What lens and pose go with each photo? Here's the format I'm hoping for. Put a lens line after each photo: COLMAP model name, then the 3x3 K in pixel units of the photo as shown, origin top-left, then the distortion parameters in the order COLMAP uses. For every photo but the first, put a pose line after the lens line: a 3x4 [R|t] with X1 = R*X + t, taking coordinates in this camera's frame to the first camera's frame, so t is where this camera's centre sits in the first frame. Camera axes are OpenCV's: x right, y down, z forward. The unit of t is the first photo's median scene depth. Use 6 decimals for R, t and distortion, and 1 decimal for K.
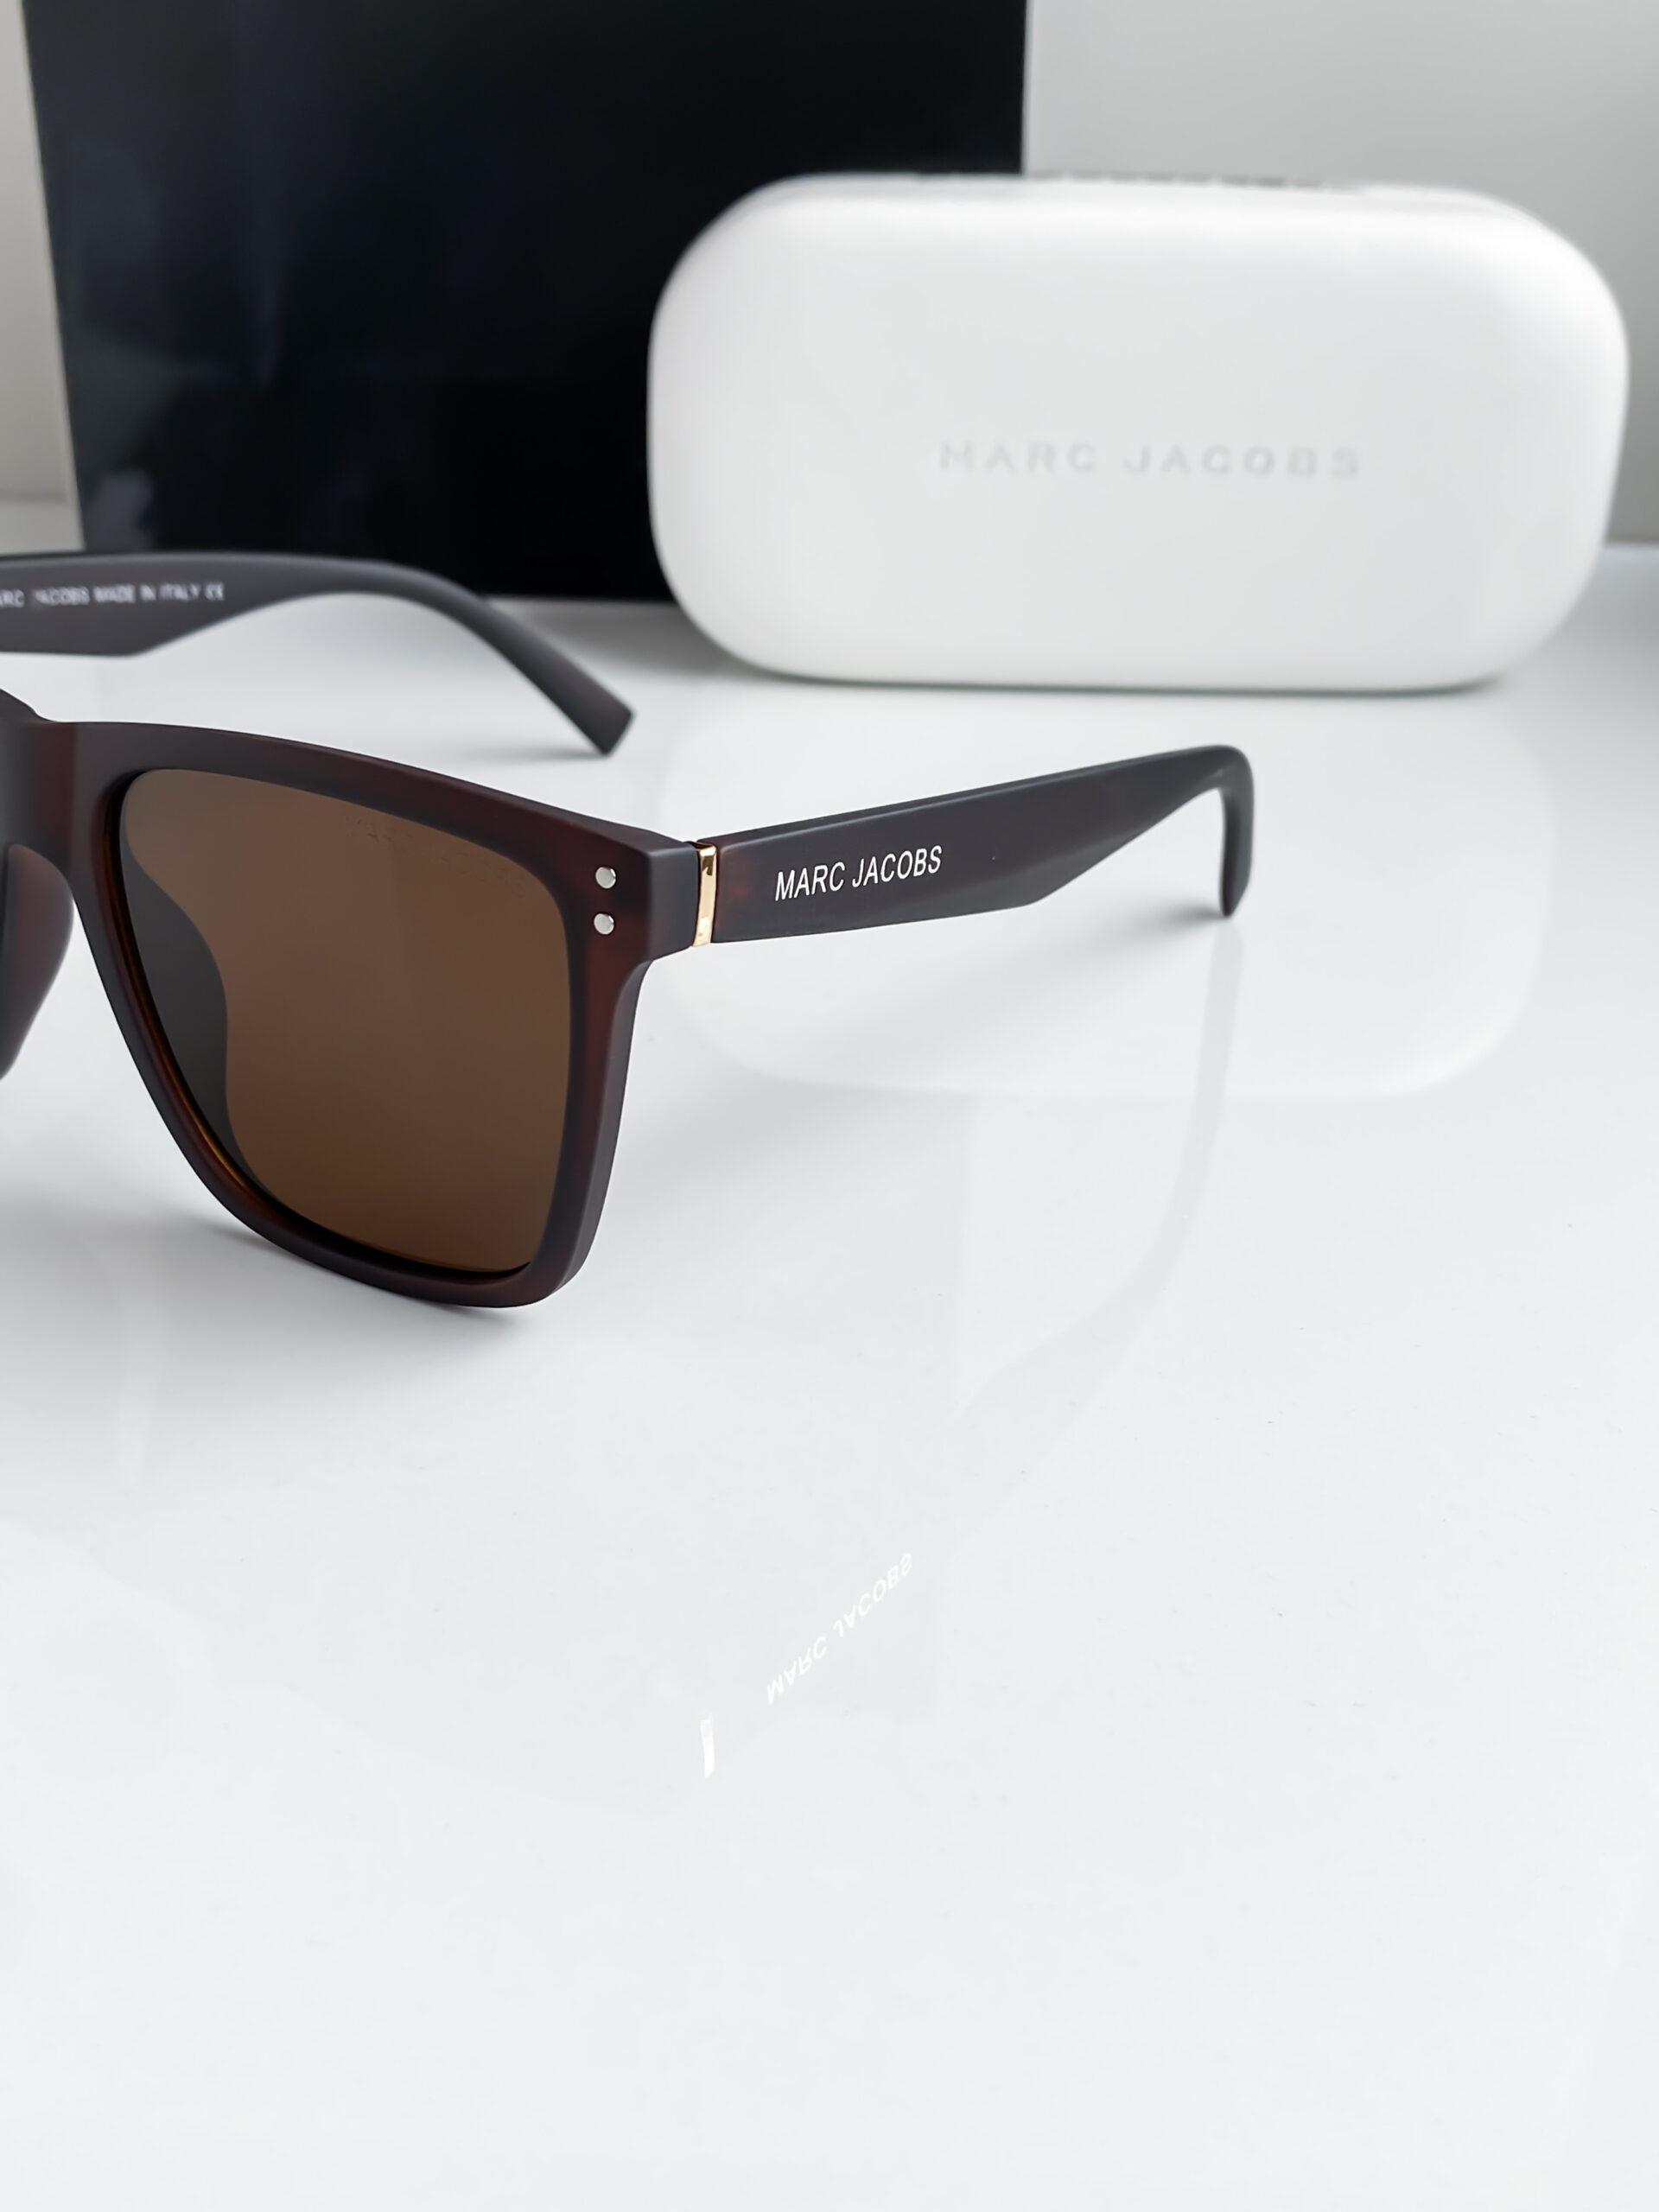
lens RADIAL K [[2333.4, 0, 829.5], [0, 2333.4, 1106.0], [0, 0, 1]] dist [0.145968, -0.465275]
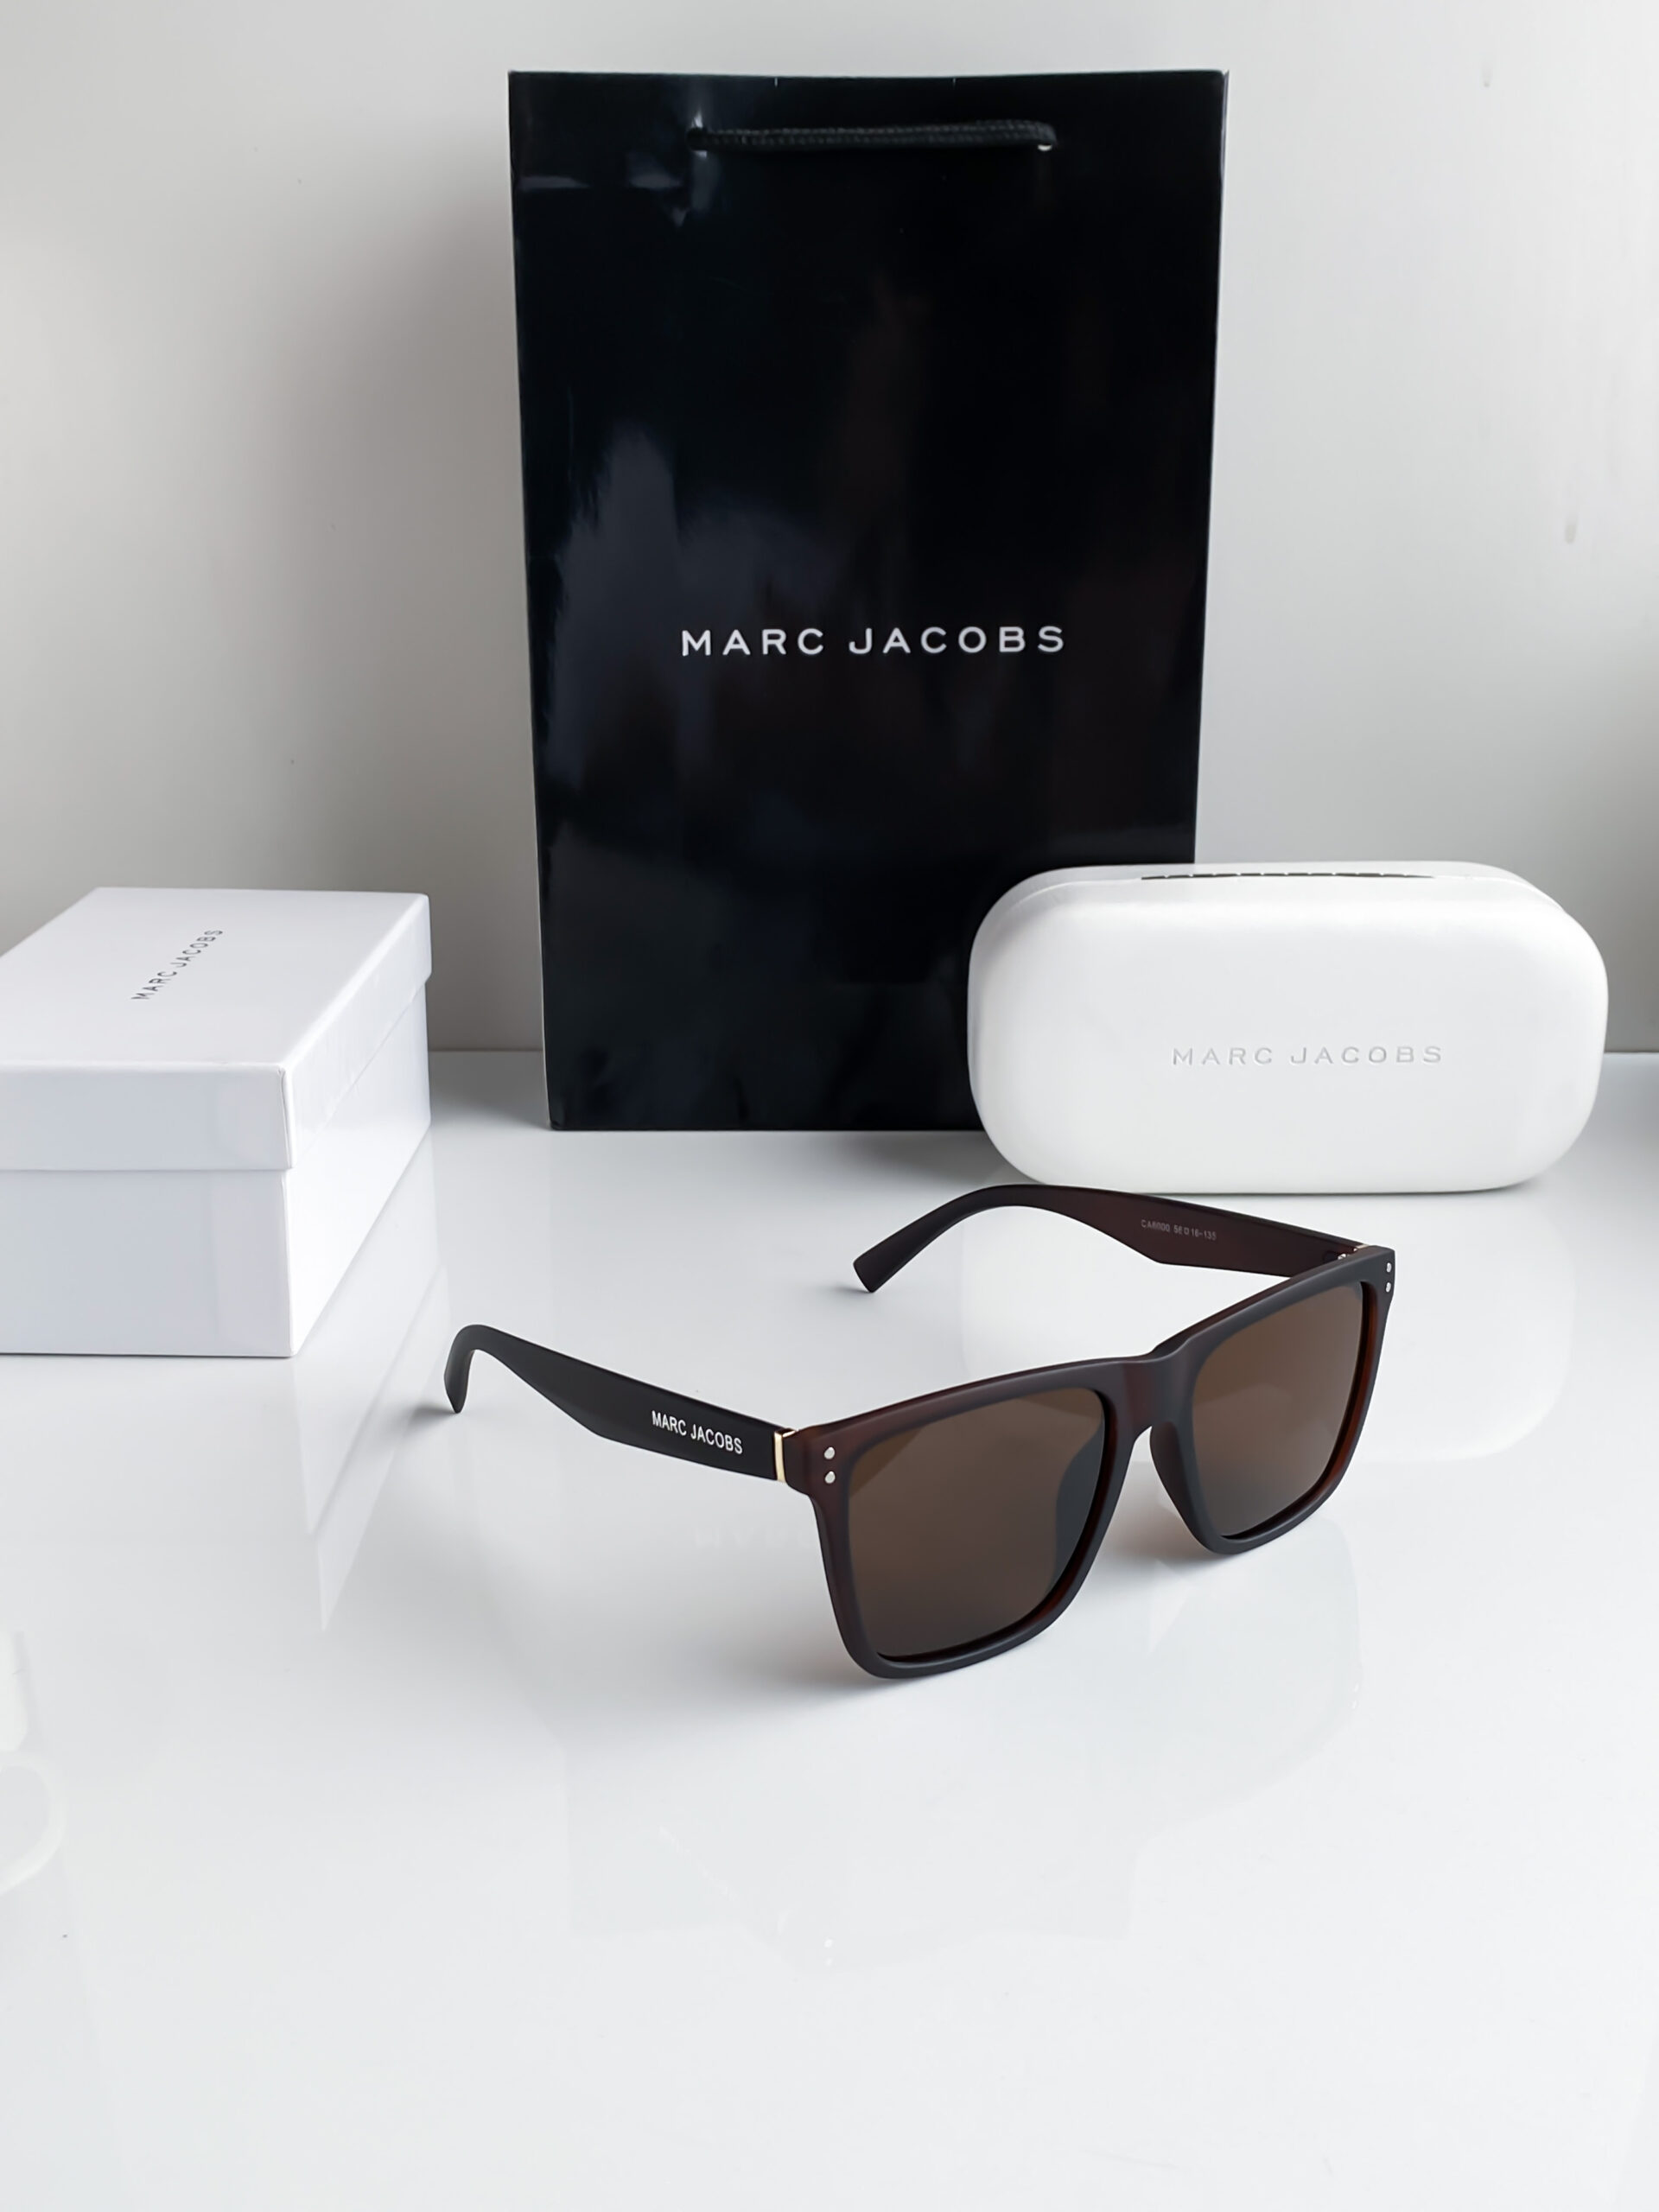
lens RADIAL K [[2333.4, 0, 829.5], [0, 2333.4, 1106.0], [0, 0, 1]] dist [0.145968, -0.465275]
pose [[0.998319, -0.030372, 0.049371, -0.327253], [0.036646, 0.990627, -0.131588, -0.062887], [-0.044911, 0.133176, 0.990074, -0.656753]]
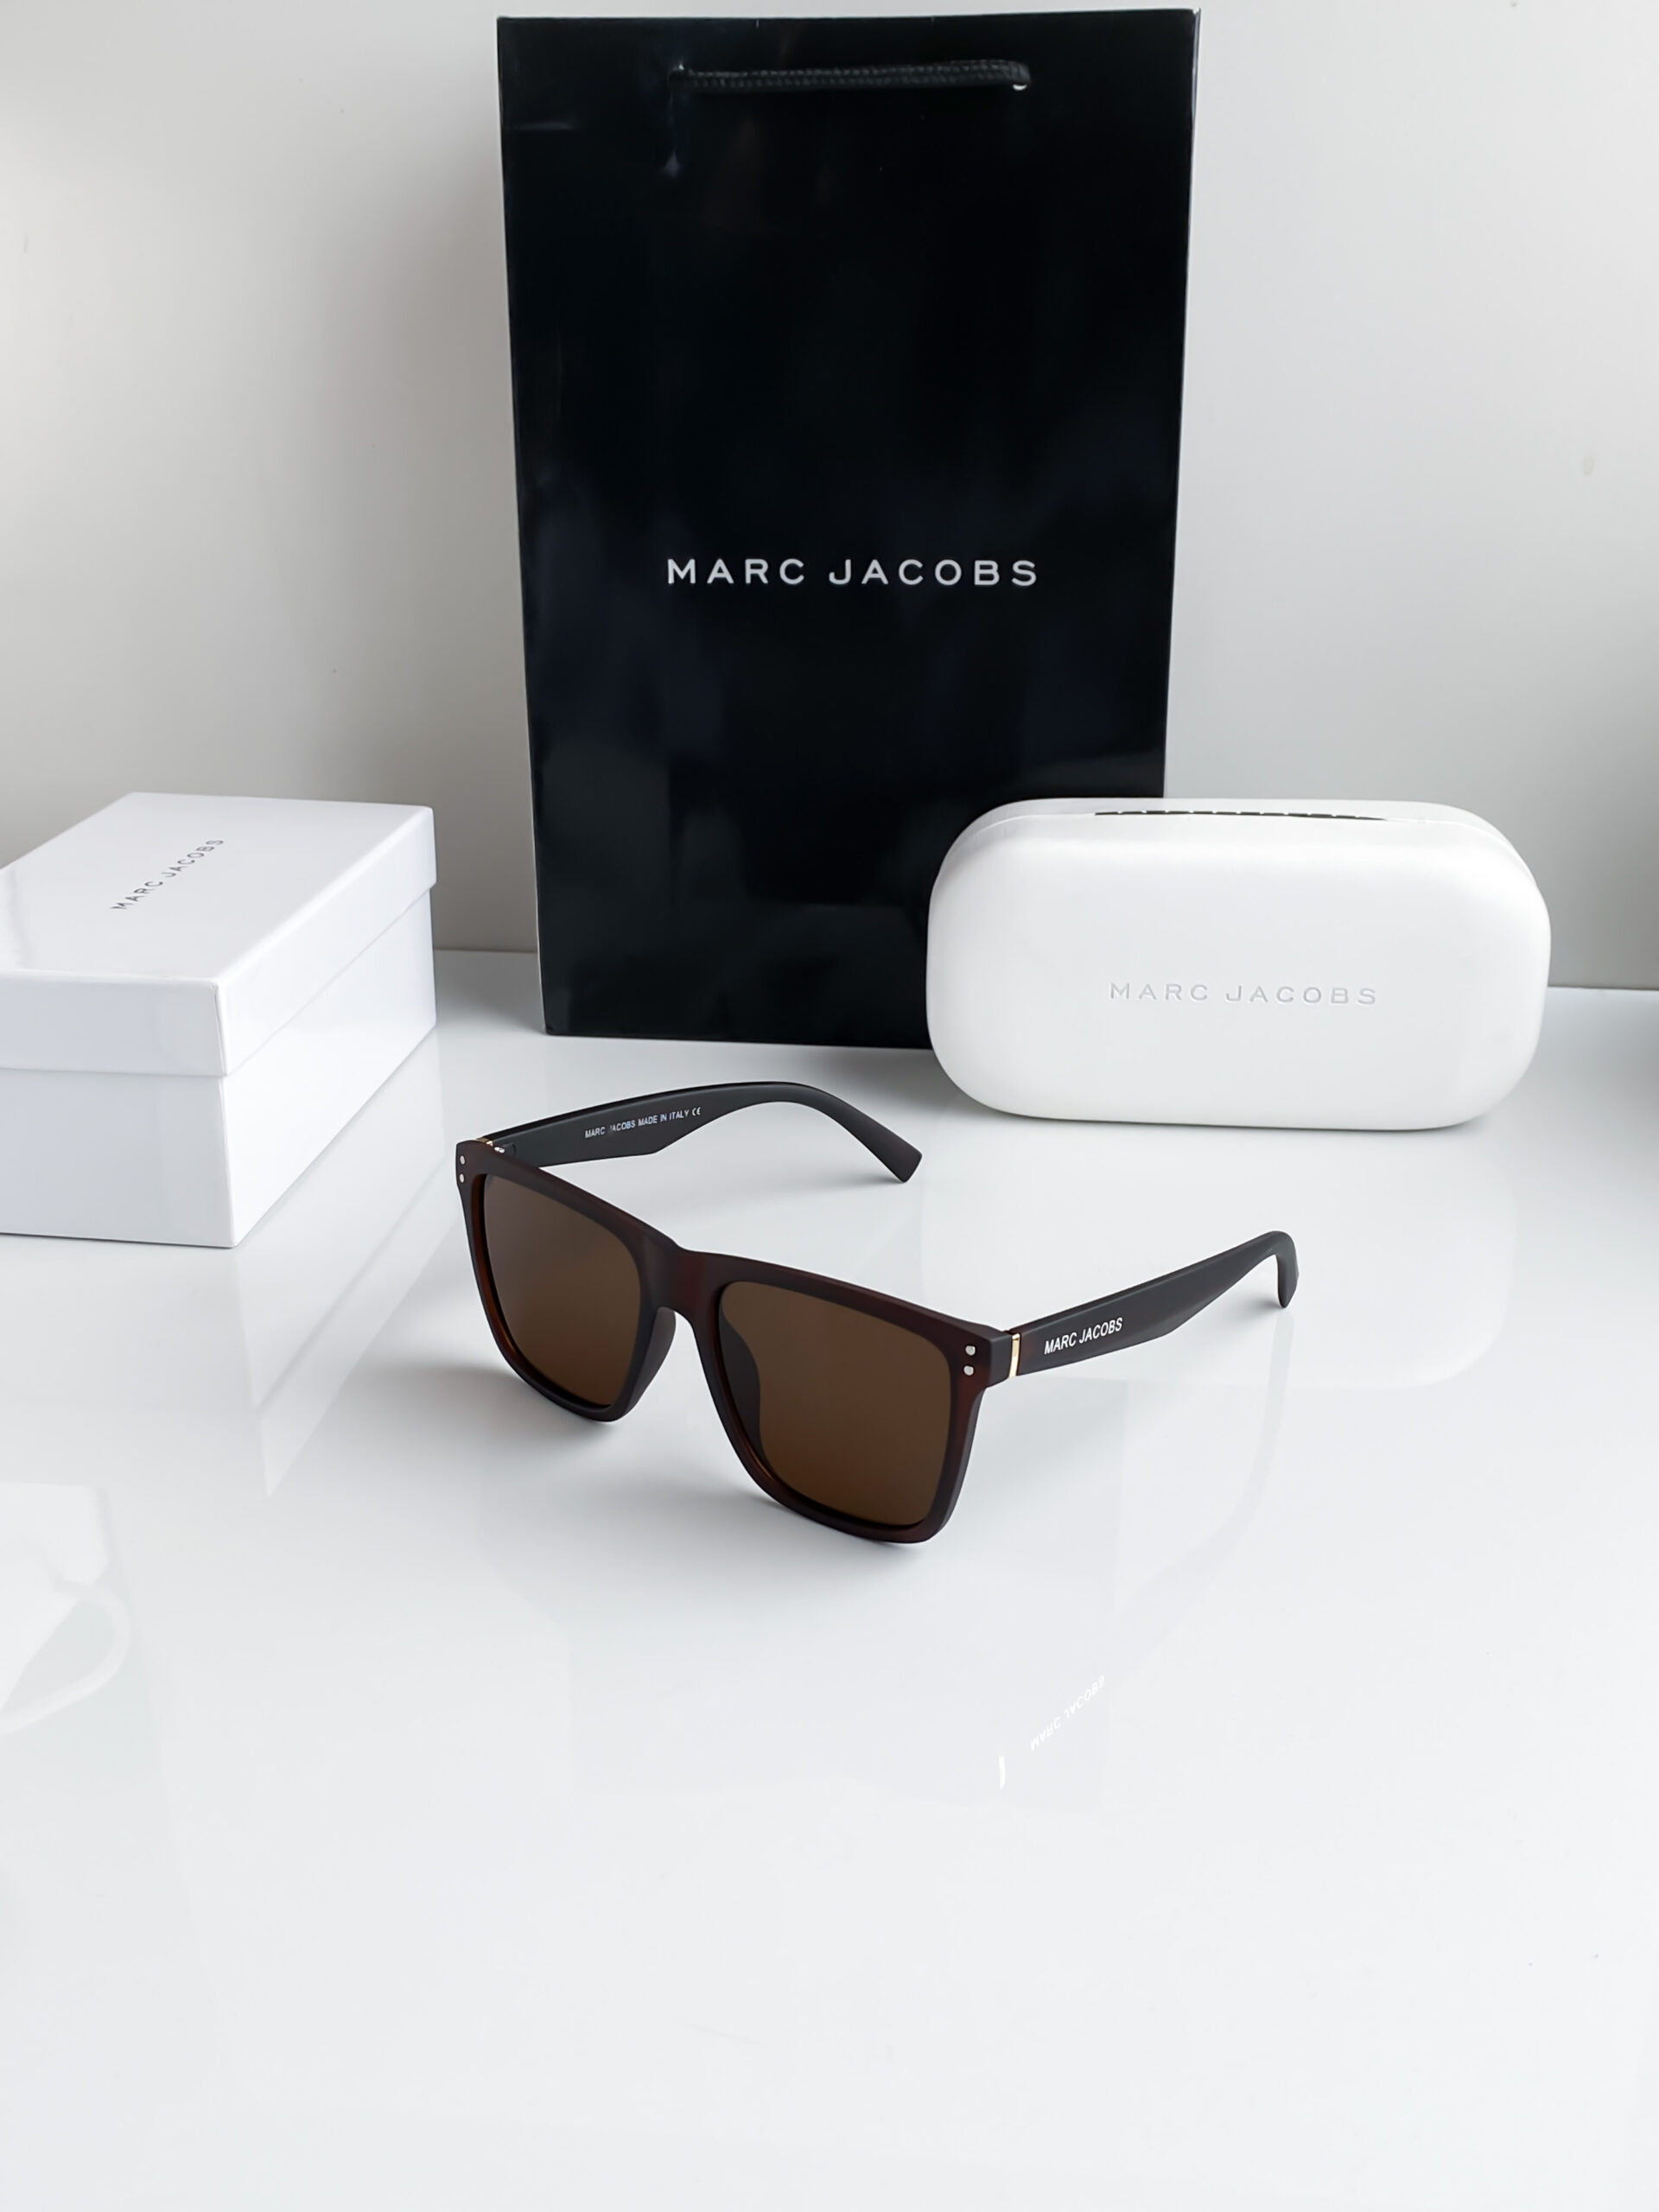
lens RADIAL K [[2333.4, 0, 829.5], [0, 2333.4, 1106.0], [0, 0, 1]] dist [0.145968, -0.465275]
pose [[0.998199, 0.006938, -0.059588, -0.061284], [-0.011246, 0.997321, -0.072276, -0.103070], [0.058927, 0.072816, 0.995603, -0.753232]]
